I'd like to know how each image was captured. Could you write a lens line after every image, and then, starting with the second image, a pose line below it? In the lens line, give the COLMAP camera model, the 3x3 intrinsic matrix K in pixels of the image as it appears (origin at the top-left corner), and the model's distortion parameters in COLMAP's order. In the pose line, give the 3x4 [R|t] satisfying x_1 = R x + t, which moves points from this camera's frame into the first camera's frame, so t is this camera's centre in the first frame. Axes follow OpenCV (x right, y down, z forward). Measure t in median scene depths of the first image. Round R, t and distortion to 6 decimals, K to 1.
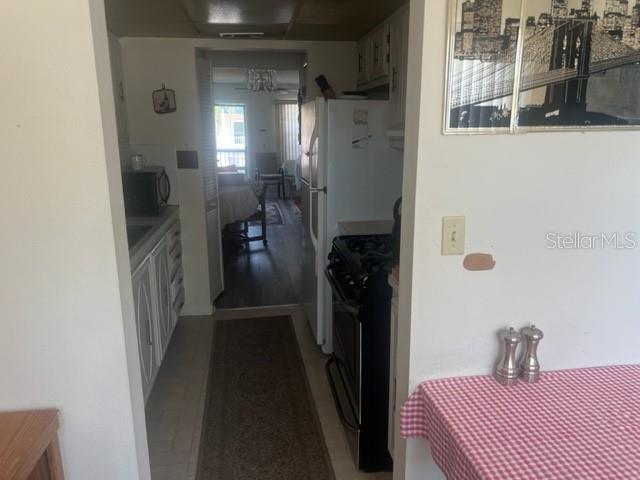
lens RADIAL K [[475.8, 0, 322.9], [0, 475.8, 238.9], [0, 0, 1]] dist [0.042897, -0.052148]
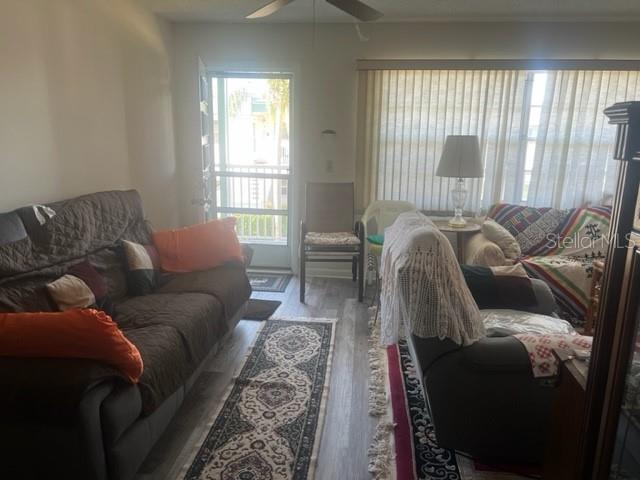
lens RADIAL K [[475.8, 0, 322.9], [0, 475.8, 238.9], [0, 0, 1]] dist [0.042897, -0.052148]
pose [[0.966663, 0.077648, -0.243993, -0.015126], [-0.078824, 0.996876, 0.004956, -0.131767], [0.243616, 0.014442, 0.969764, 0.577260]]
